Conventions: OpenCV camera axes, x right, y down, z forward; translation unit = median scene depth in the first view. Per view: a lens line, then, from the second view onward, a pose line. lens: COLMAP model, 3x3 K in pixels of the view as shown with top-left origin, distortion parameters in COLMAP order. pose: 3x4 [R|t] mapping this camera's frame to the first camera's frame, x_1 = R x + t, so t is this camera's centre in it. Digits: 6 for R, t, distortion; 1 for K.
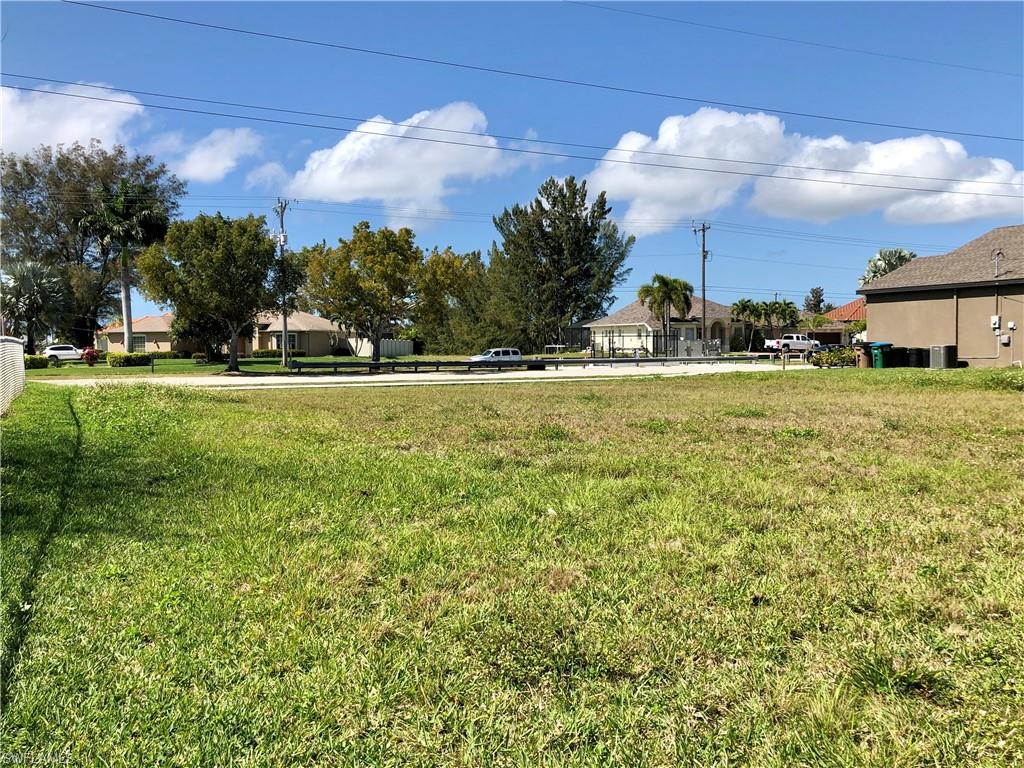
lens RADIAL K [[939.0, 0, 506.9], [0, 939.0, 387.1], [0, 0, 1]] dist [0.063270, 0.000000]
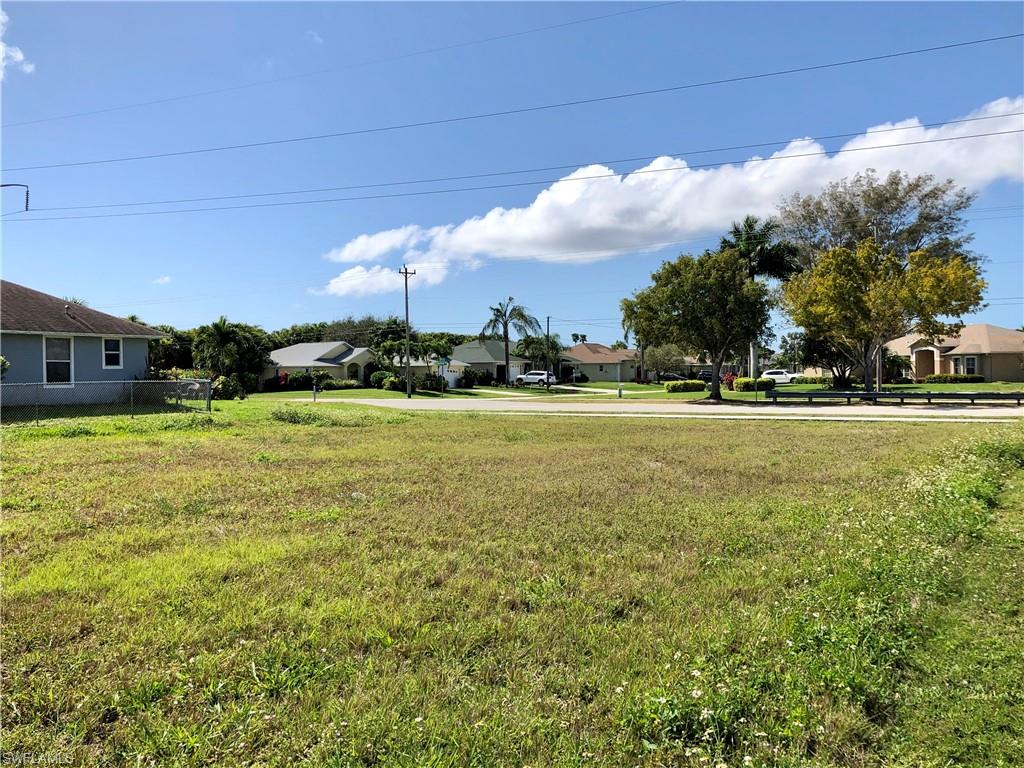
lens RADIAL K [[939.0, 0, 519.9], [0, 939.0, 389.3], [0, 0, 1]] dist [0.063270, 0.000000]
pose [[0.568517, 0.013903, -0.822554, 0.222650], [-0.029155, 0.999570, -0.003255, -0.009342], [0.822155, 0.025832, 0.568678, 0.126495]]
